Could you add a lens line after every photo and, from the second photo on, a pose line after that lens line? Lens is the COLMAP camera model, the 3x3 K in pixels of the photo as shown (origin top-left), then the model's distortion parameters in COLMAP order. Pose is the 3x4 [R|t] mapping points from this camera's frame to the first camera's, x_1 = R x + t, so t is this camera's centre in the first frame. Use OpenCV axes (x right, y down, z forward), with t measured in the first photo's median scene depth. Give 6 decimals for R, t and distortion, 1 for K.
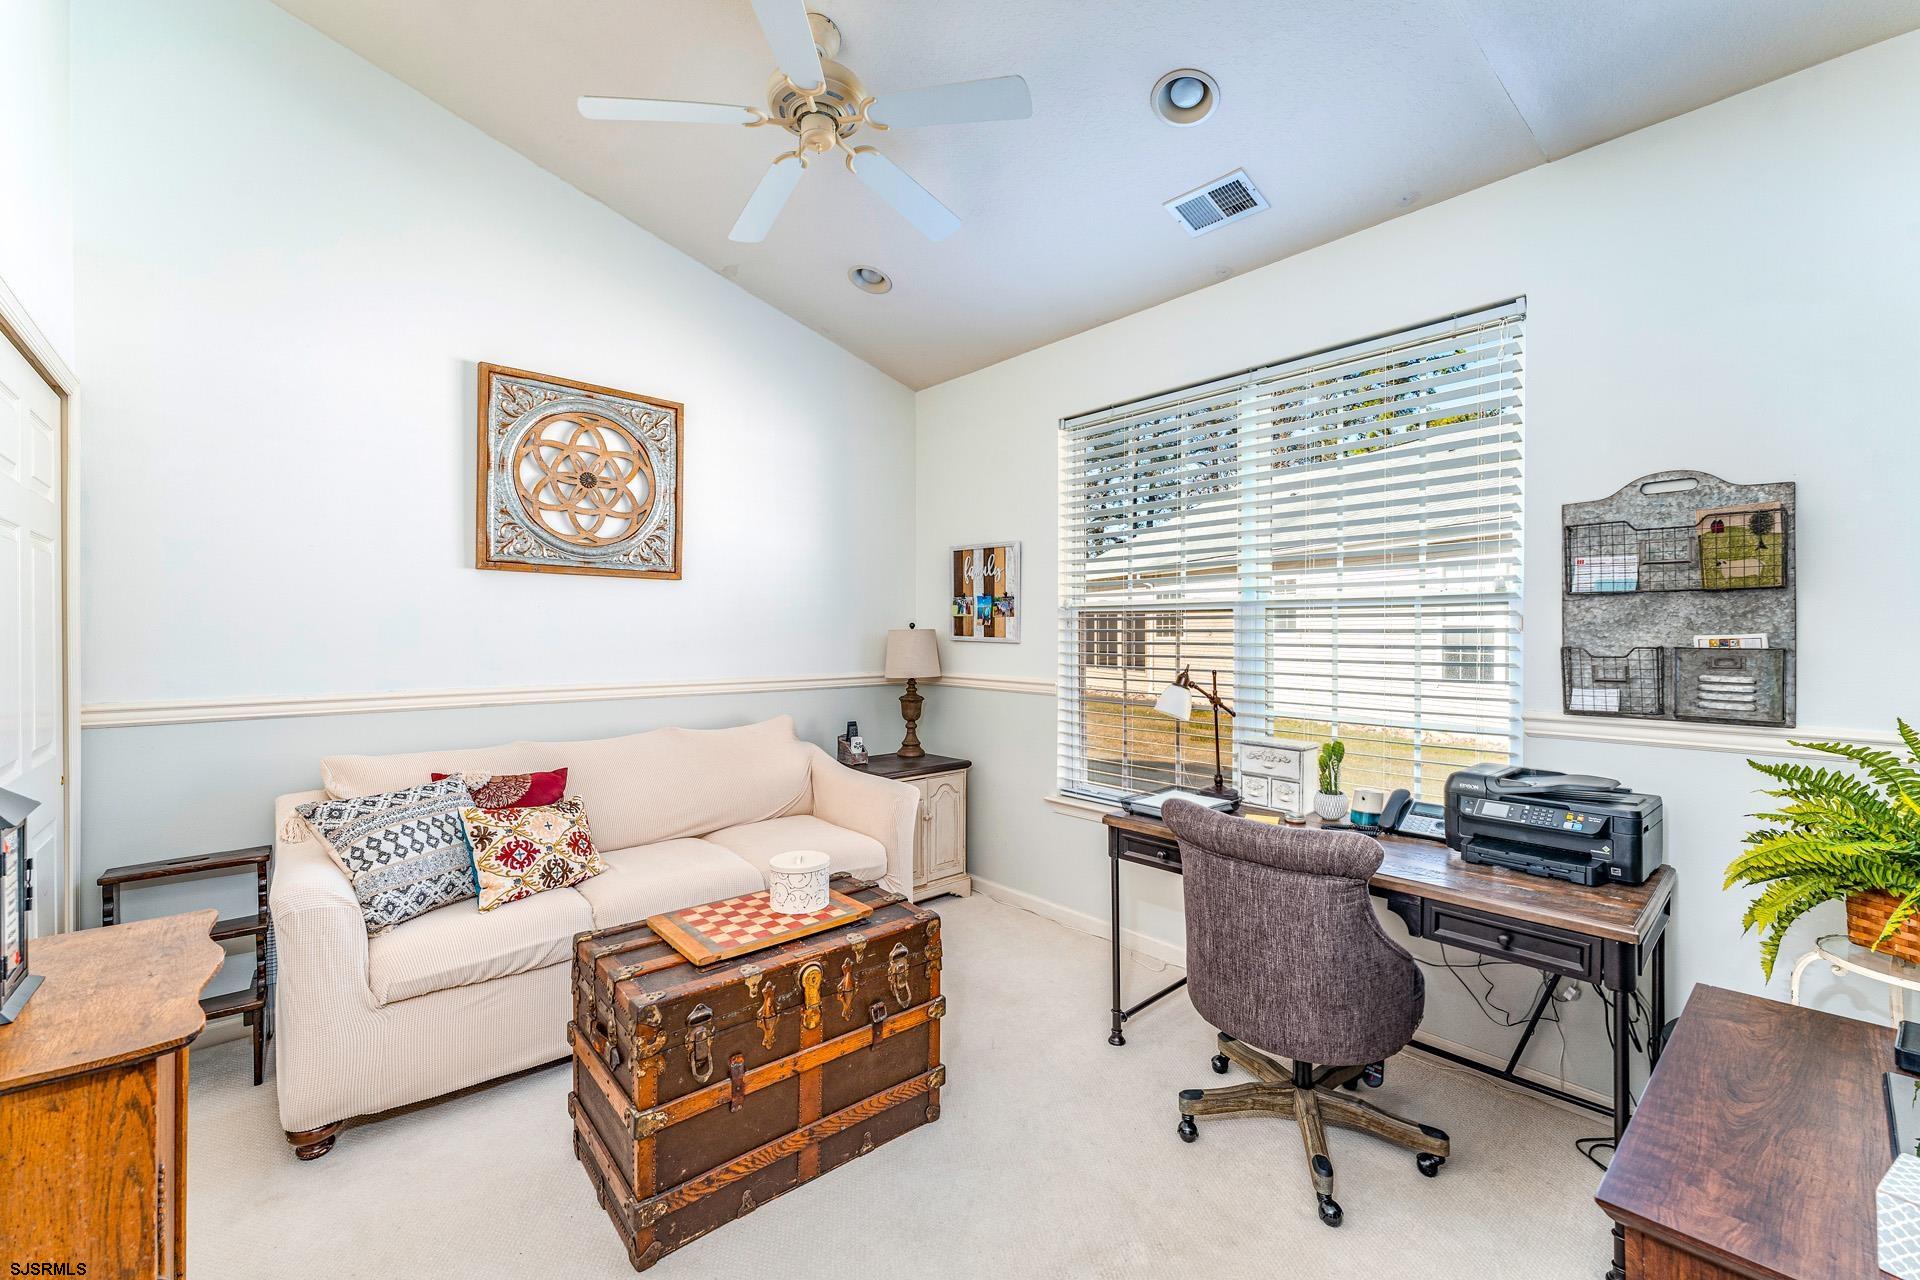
lens RADIAL K [[770.0, 0, 960.0], [0, 770.0, 640.0], [0, 0, 1]] dist [0.000672, 0.000639]
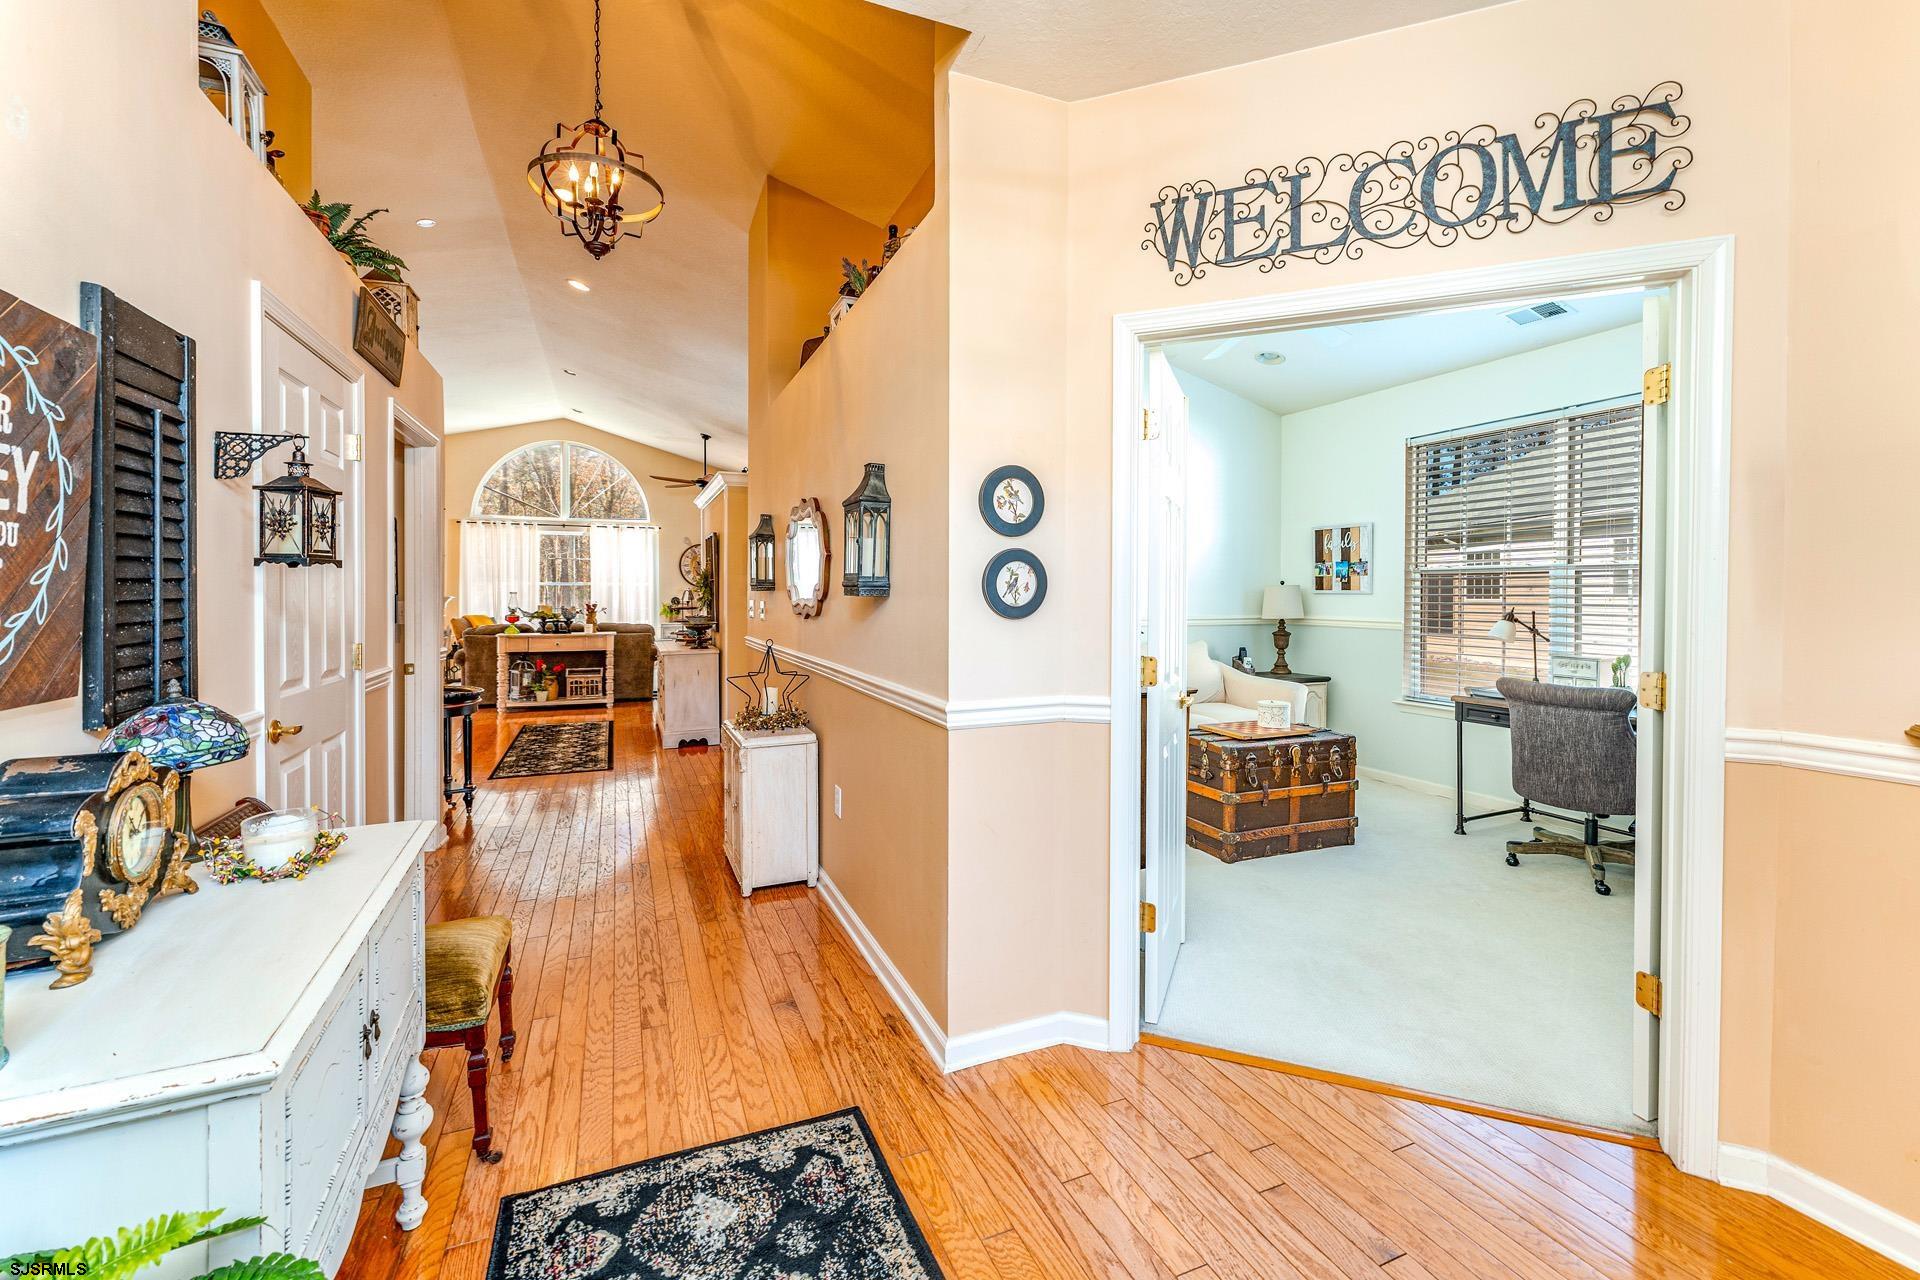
lens RADIAL K [[795.1, 0, 943.7], [0, 795.1, 610.8], [0, 0, 1]] dist [0.020650, -0.000027]
pose [[0.948741, 0.007431, -0.315966, -0.283439], [-0.003088, 0.999894, 0.014242, 0.021166], [0.316038, -0.012537, 0.948664, -0.904331]]
